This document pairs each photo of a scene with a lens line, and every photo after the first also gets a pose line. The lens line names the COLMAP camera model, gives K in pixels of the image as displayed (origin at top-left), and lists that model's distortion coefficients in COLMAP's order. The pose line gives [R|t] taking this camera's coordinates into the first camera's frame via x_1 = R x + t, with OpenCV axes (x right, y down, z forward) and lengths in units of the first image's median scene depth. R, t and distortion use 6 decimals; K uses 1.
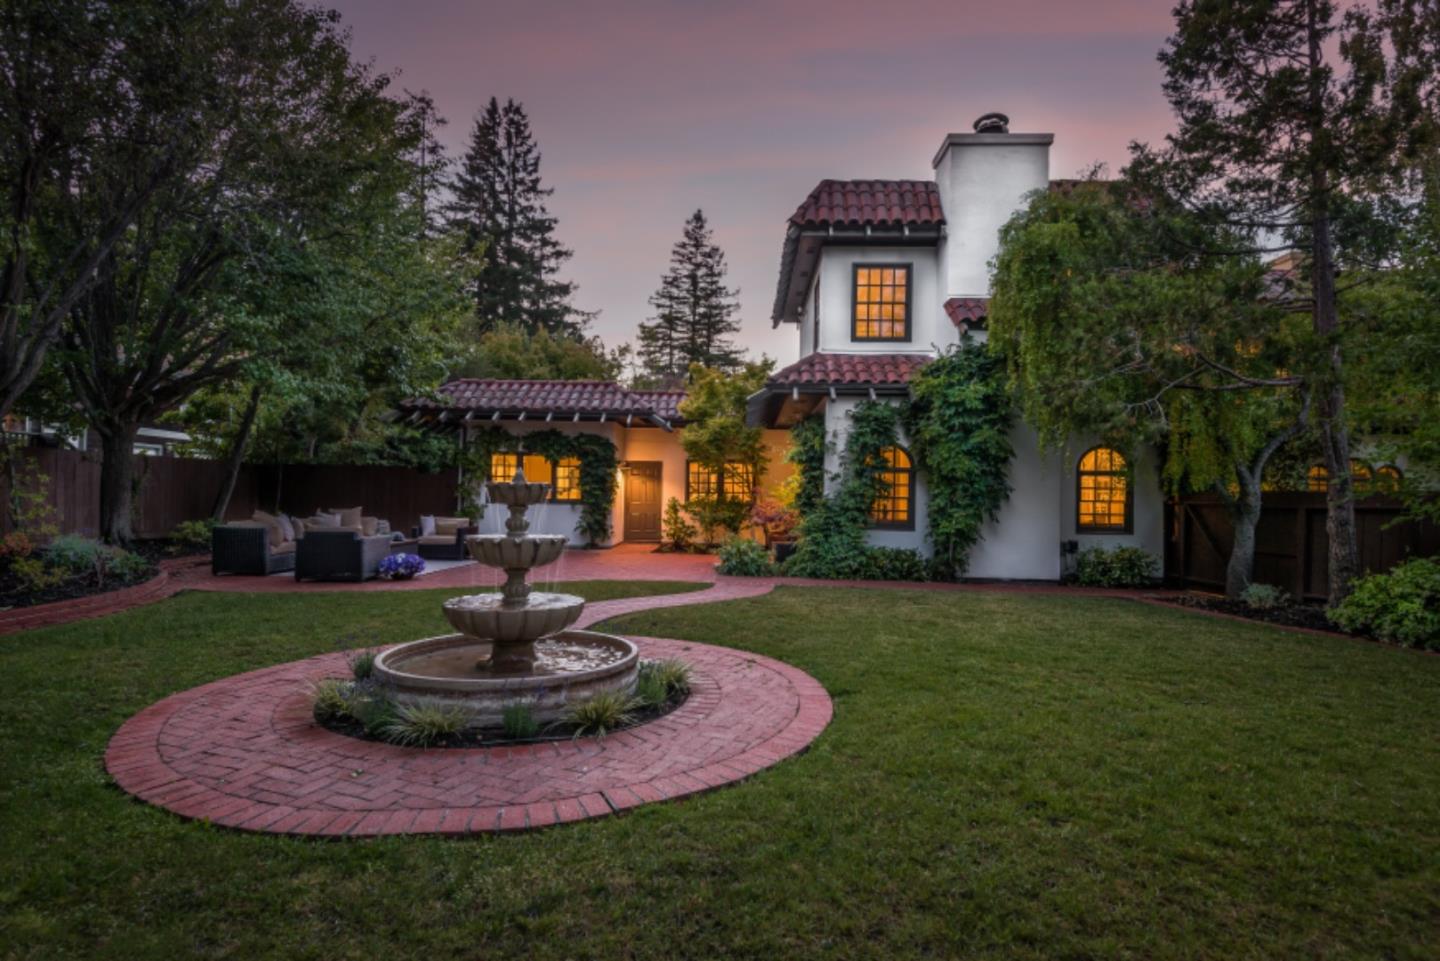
lens RADIAL K [[746.6, 0, 737.0], [0, 746.6, 479.9], [0, 0, 1]] dist [0.018735, -0.003808]
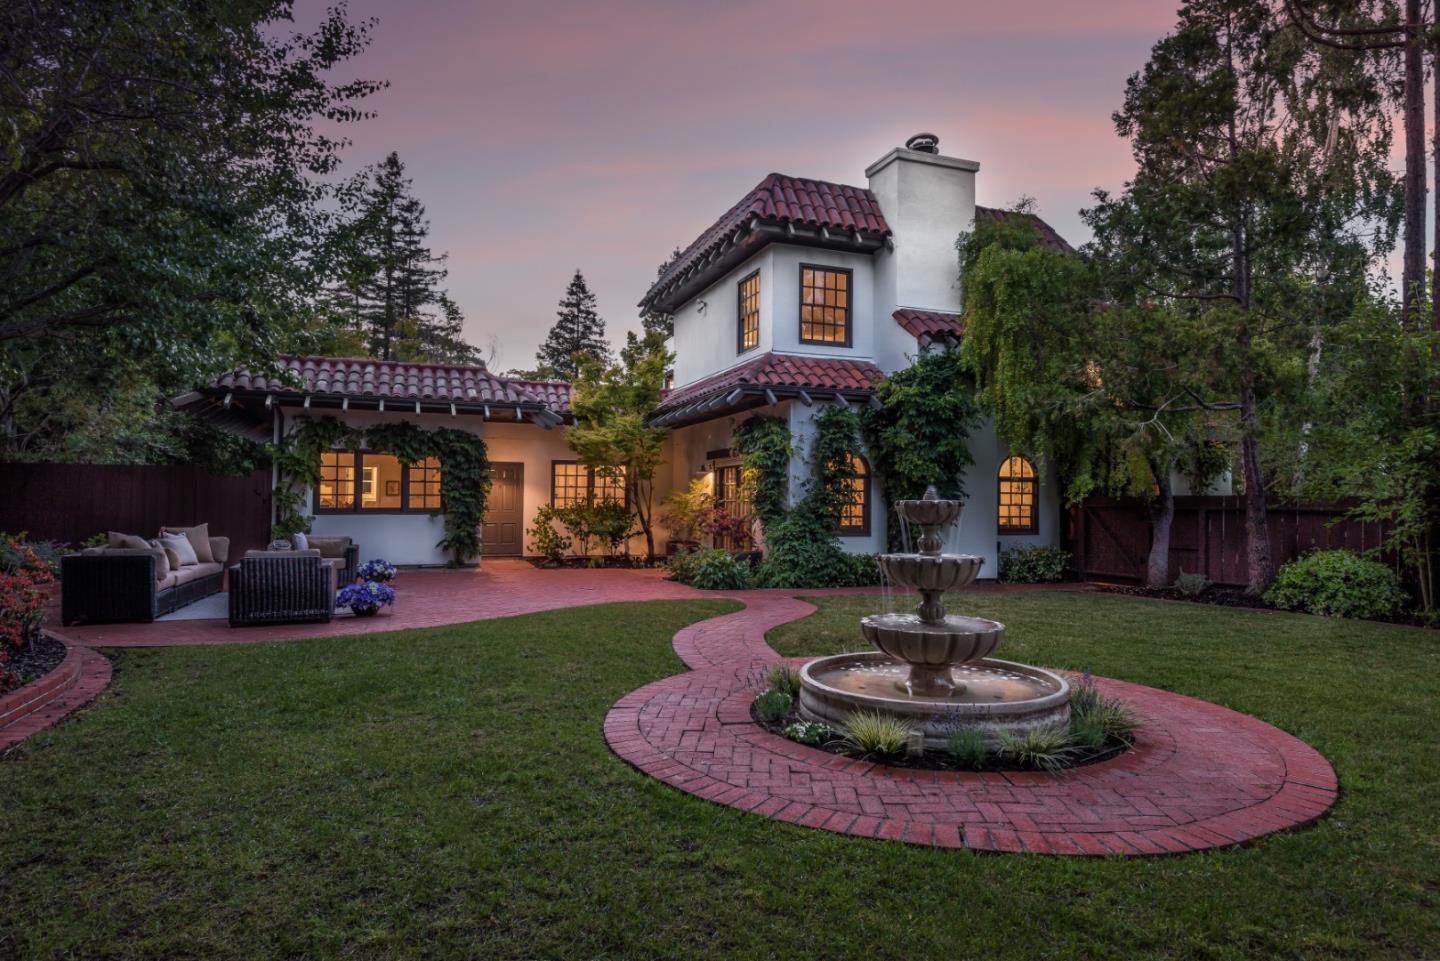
lens RADIAL K [[827.7, 0, 722.5], [0, 827.7, 483.5], [0, 0, 1]] dist [0.023224, -0.009844]
pose [[0.922265, -0.001406, 0.386557, -0.348354], [-0.001358, 0.999975, 0.006877, -0.009847], [-0.386557, -0.006867, 0.922240, 0.040926]]
